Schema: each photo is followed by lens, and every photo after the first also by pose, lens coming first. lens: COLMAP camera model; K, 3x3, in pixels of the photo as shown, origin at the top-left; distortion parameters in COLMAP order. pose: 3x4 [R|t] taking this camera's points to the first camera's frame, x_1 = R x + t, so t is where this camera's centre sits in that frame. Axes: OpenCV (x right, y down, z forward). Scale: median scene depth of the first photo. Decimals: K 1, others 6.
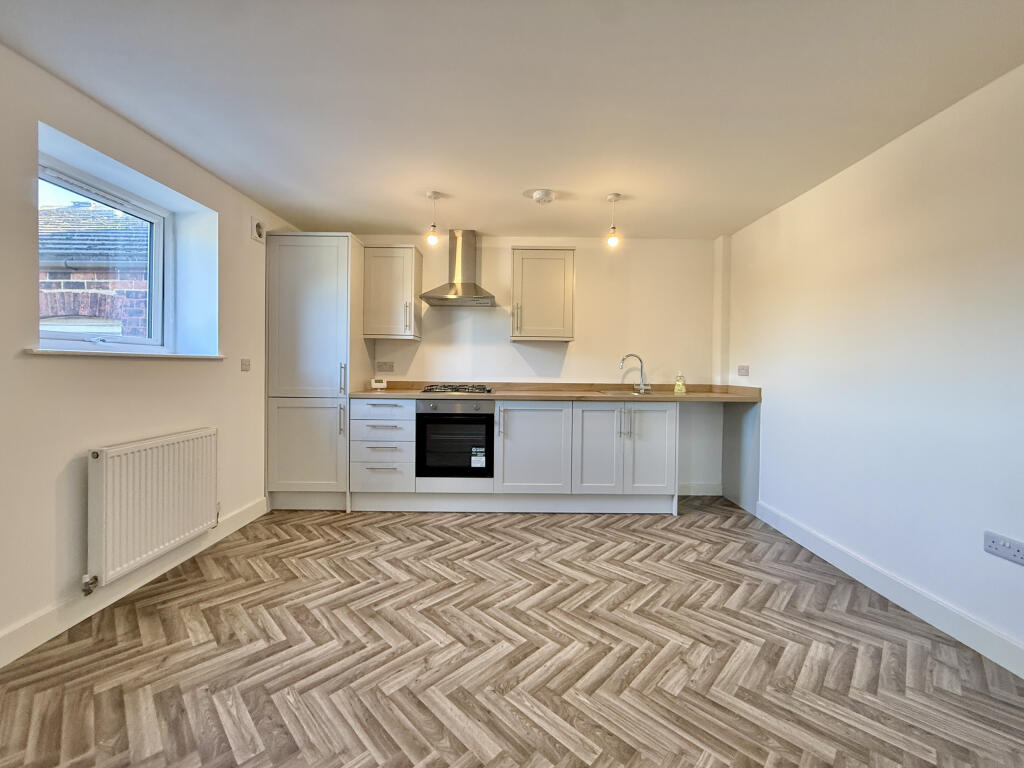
lens RADIAL K [[417.4, 0, 510.6], [0, 417.4, 372.1], [0, 0, 1]] dist [-0.003122, -0.000172]
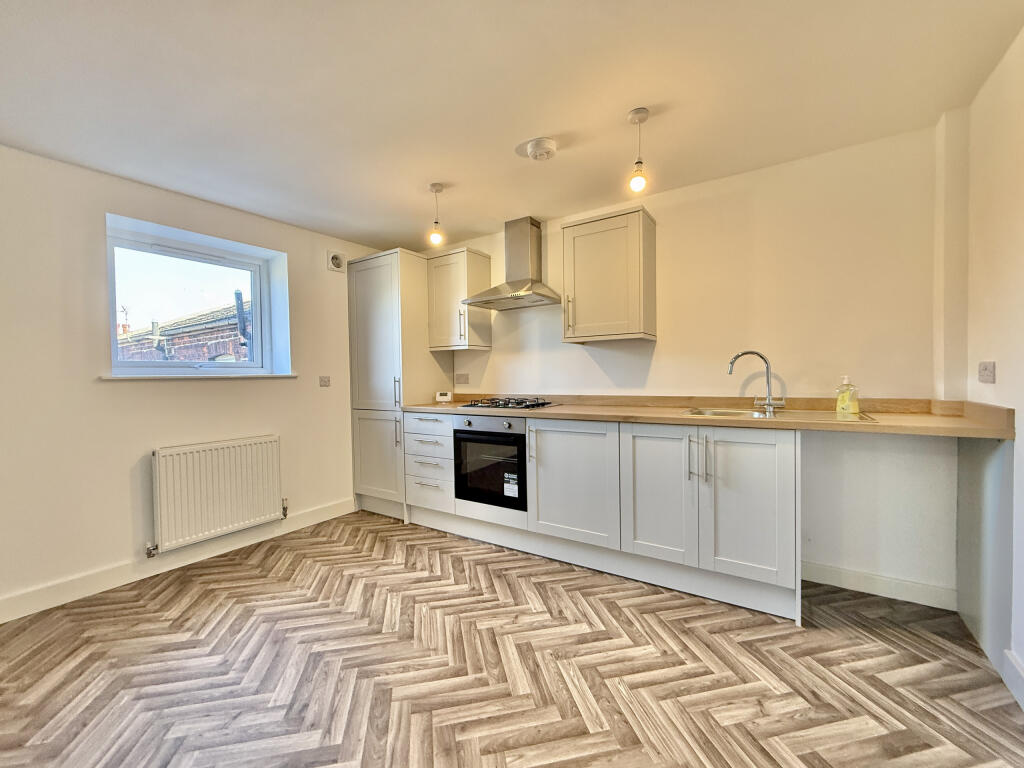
lens RADIAL K [[418.8, 0, 512.0], [0, 418.8, 384.0], [0, 0, 1]] dist [-0.001079, -0.000103]
pose [[0.829936, -0.014238, -0.557677, 0.399709], [0.020629, 0.999774, 0.005176, -0.003992], [0.557477, -0.015800, 0.830042, 0.301619]]
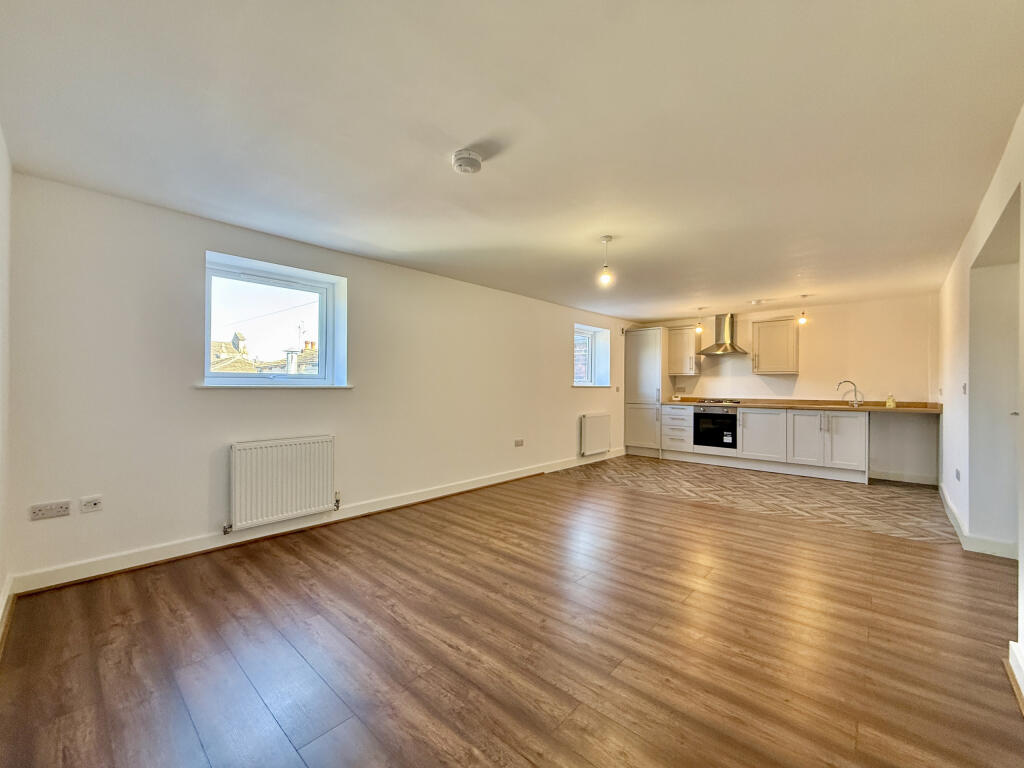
lens RADIAL K [[411.4, 0, 512.0], [0, 411.4, 384.0], [0, 0, 1]] dist [0.001975, 0.000208]
pose [[0.734594, -0.012035, -0.678400, 0.476430], [-0.005267, 0.999711, -0.023438, 0.011074], [0.678487, 0.020791, 0.734318, -1.050348]]
